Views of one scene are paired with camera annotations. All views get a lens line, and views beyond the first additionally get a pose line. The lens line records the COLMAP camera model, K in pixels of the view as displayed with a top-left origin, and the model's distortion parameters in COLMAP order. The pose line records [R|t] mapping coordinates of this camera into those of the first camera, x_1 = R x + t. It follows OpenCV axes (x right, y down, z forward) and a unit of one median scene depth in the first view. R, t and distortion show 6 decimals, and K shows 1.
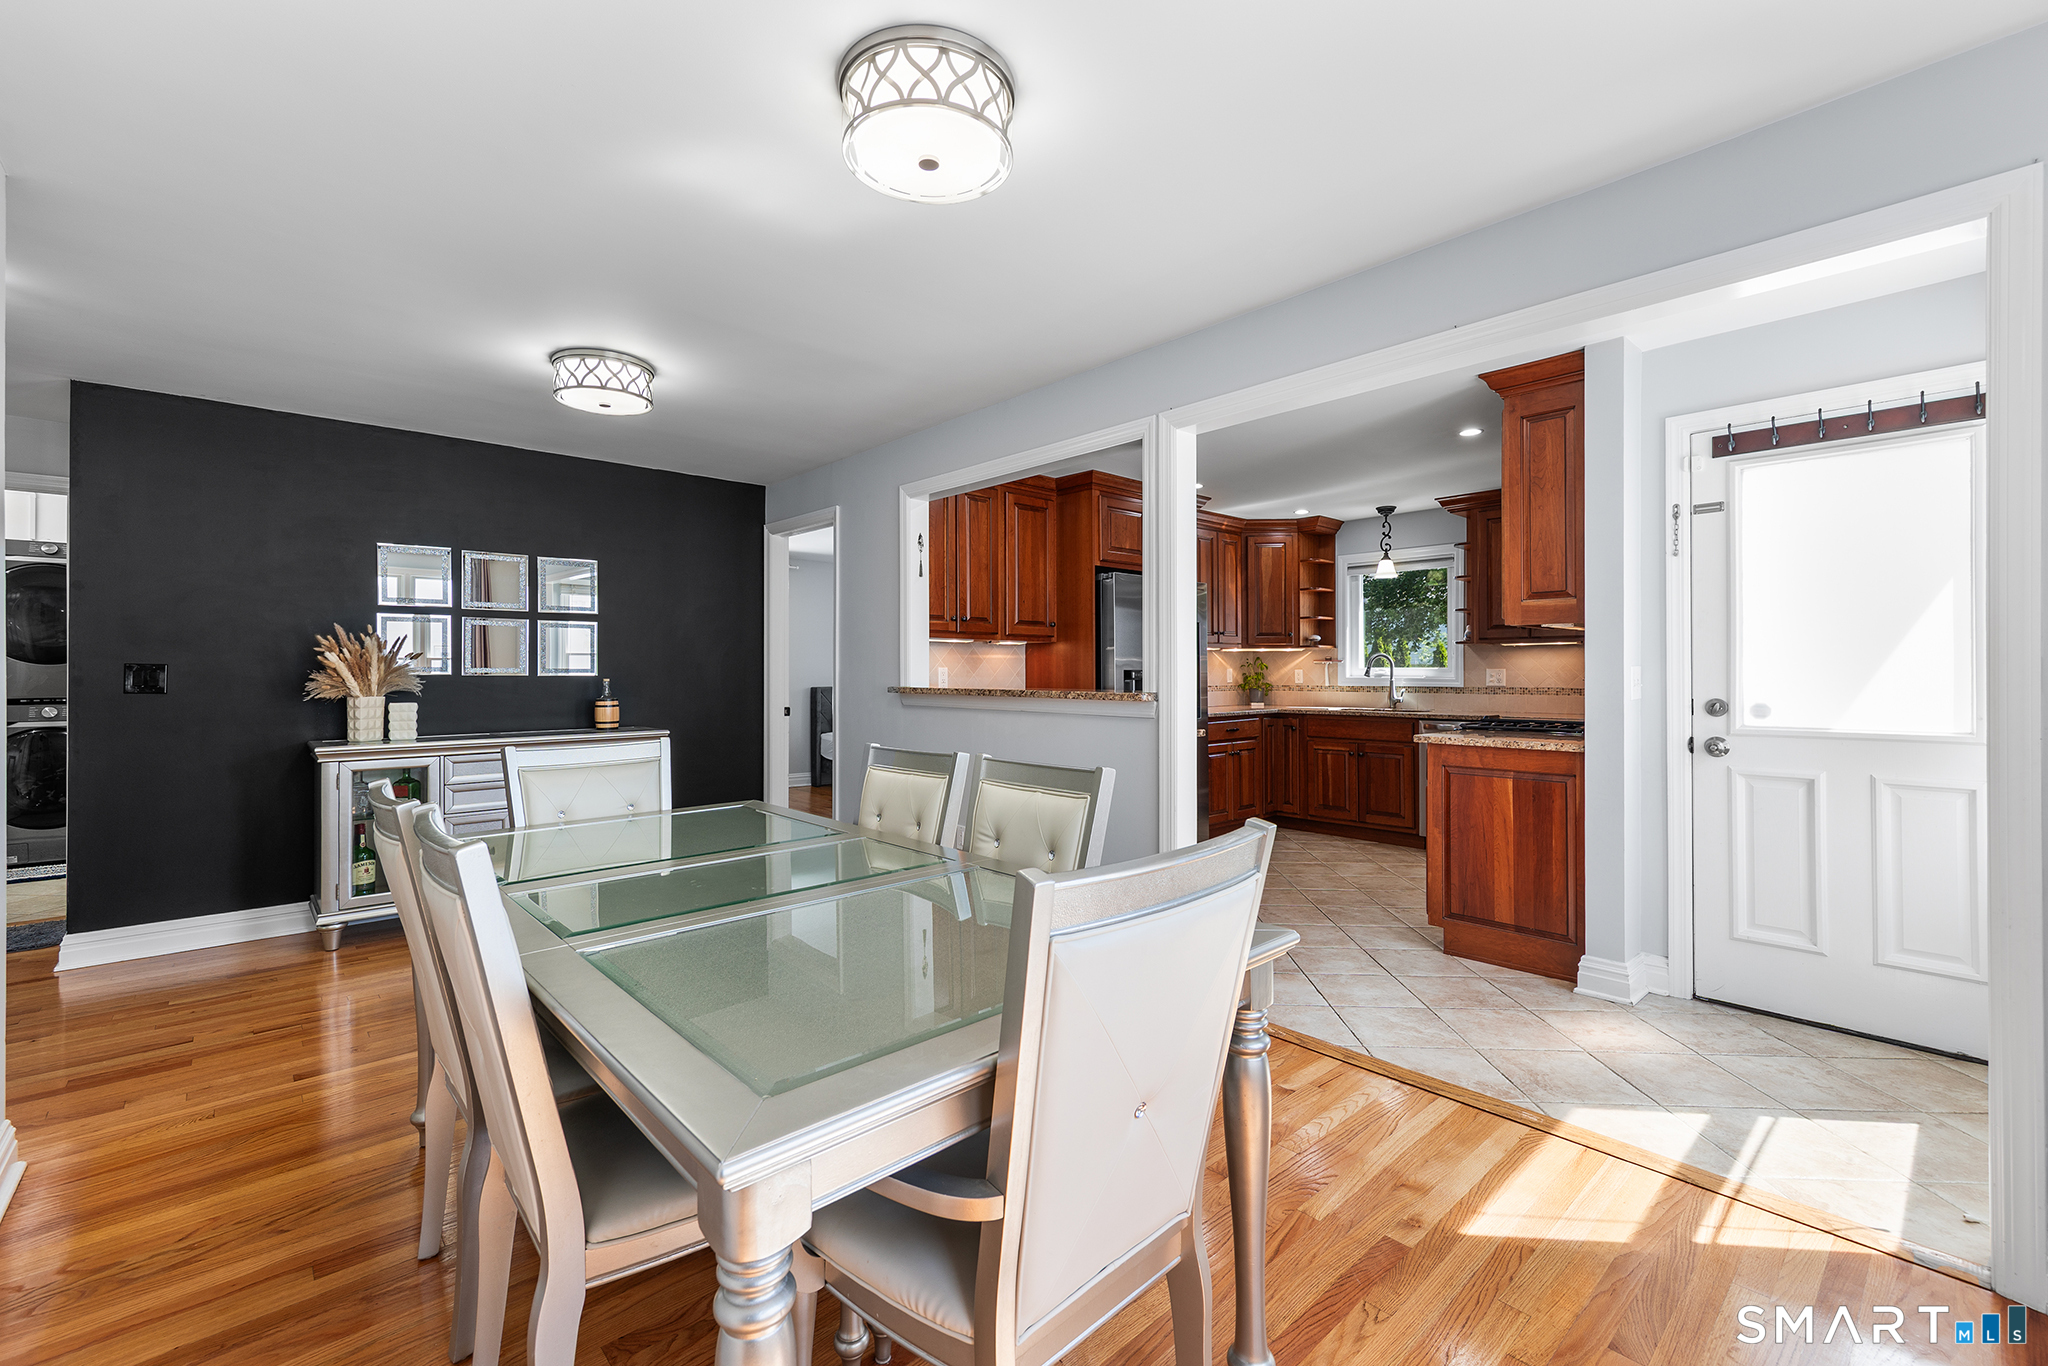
lens RADIAL K [[829.6, 0, 1025.9], [0, 829.6, 664.6], [0, 0, 1]] dist [0.001588, 0.000200]
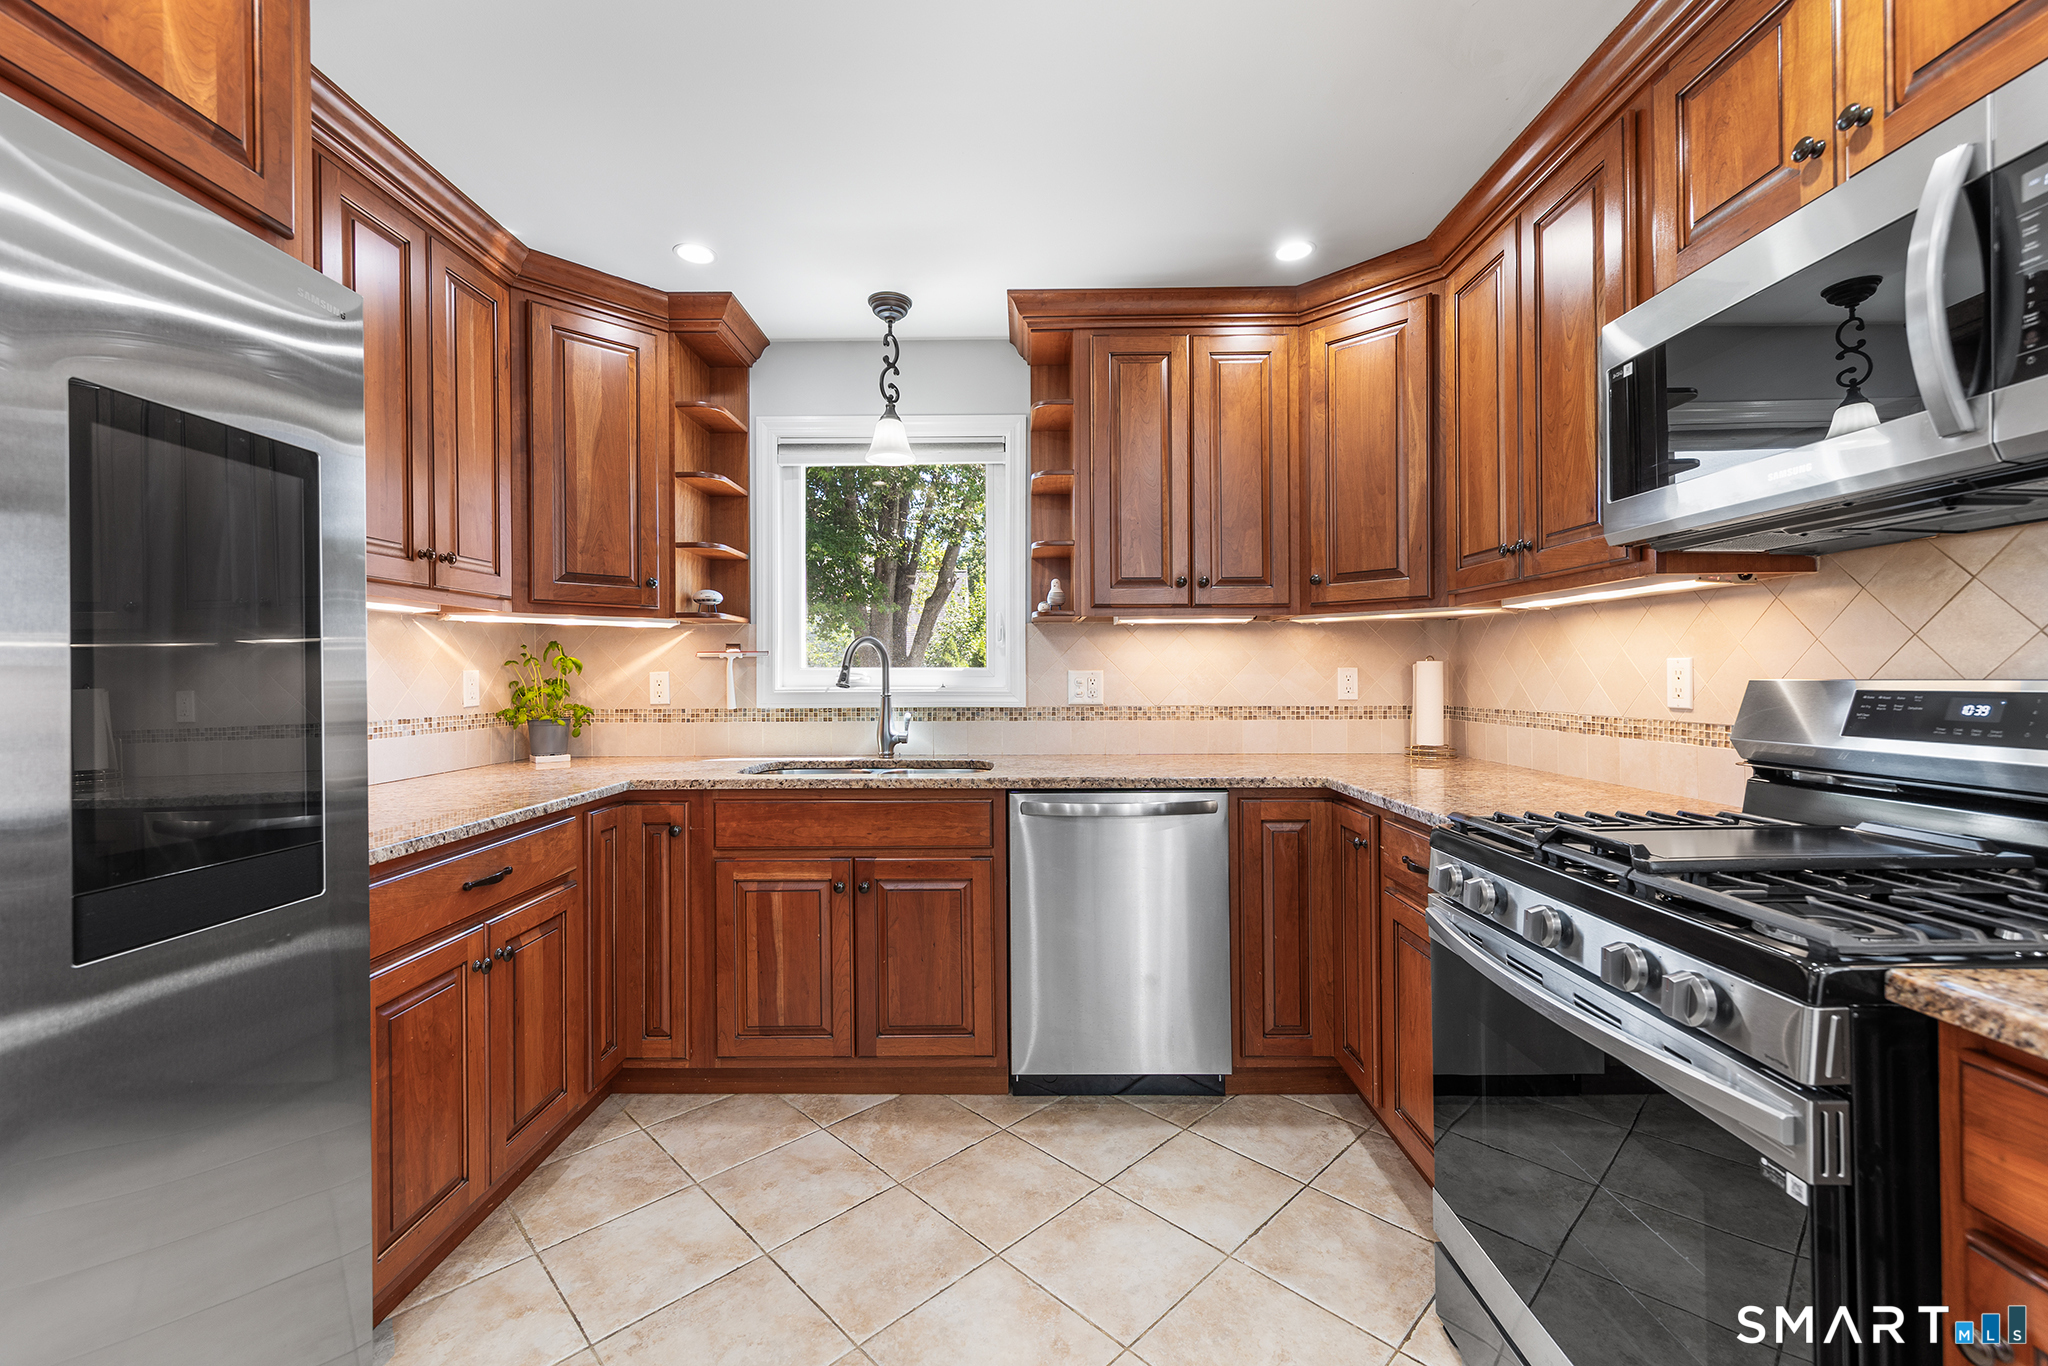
lens RADIAL K [[829.6, 0, 1016.0], [0, 829.6, 672.4], [0, 0, 1]] dist [0.001588, 0.000200]
pose [[0.672344, -0.001355, 0.740238, 0.144978], [-0.004252, 0.999975, 0.005693, 0.003383], [-0.740227, -0.006975, 0.672321, 0.613121]]
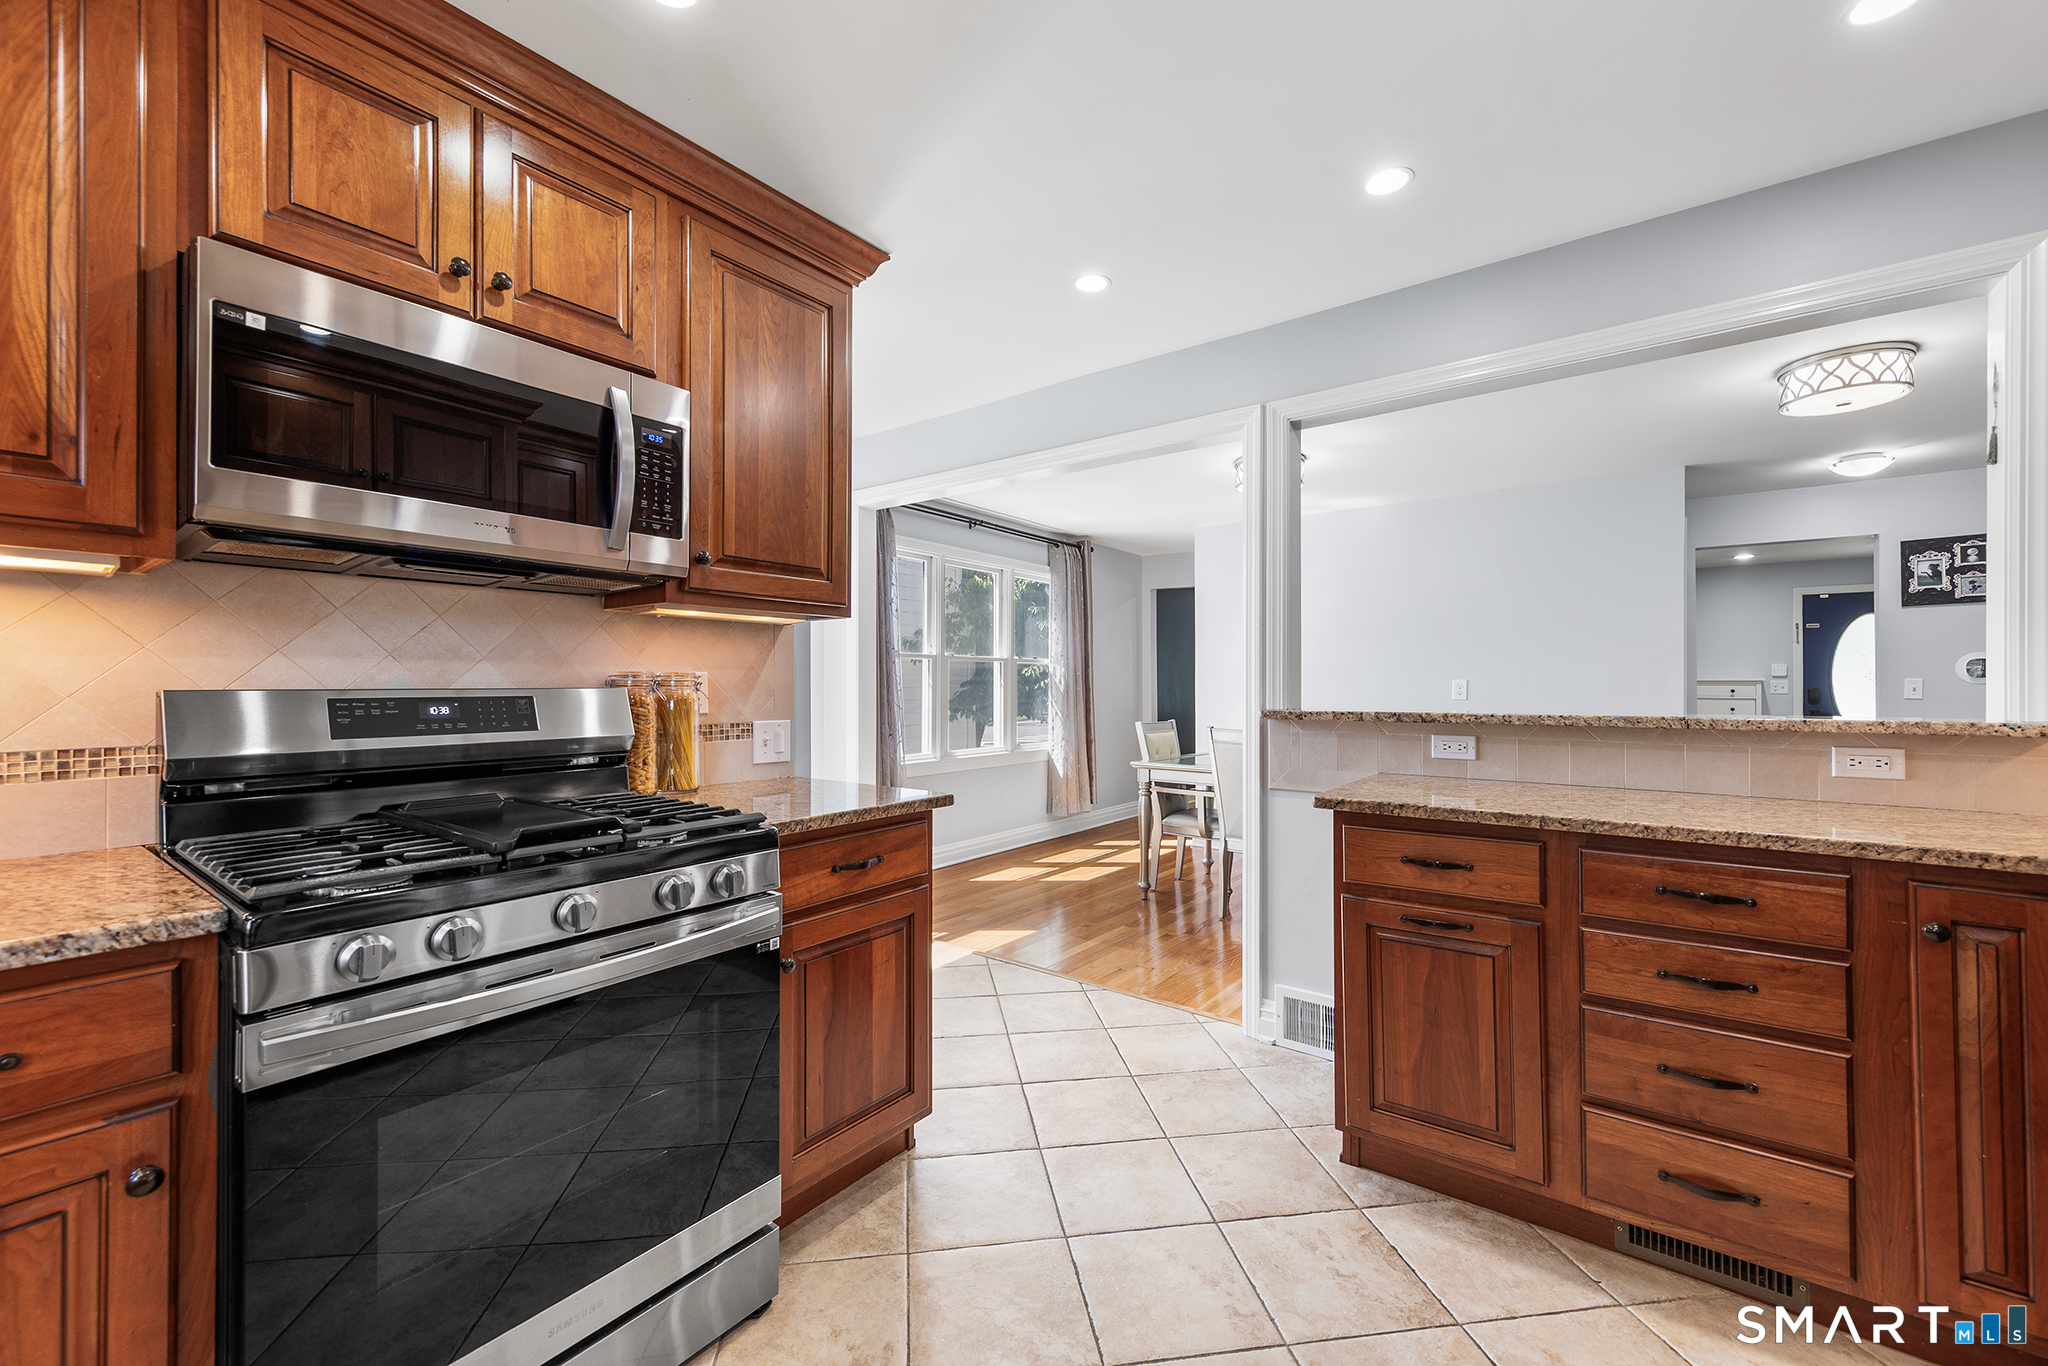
lens RADIAL K [[824.5, 0, 1010.0], [0, 824.5, 686.7], [0, 0, 1]] dist [0.007012, -0.000723]
pose [[-0.980826, -0.001849, -0.194879, 0.292462], [0.000373, 0.999935, -0.011366, 0.007287], [0.194887, -0.011221, -0.980761, 0.861008]]
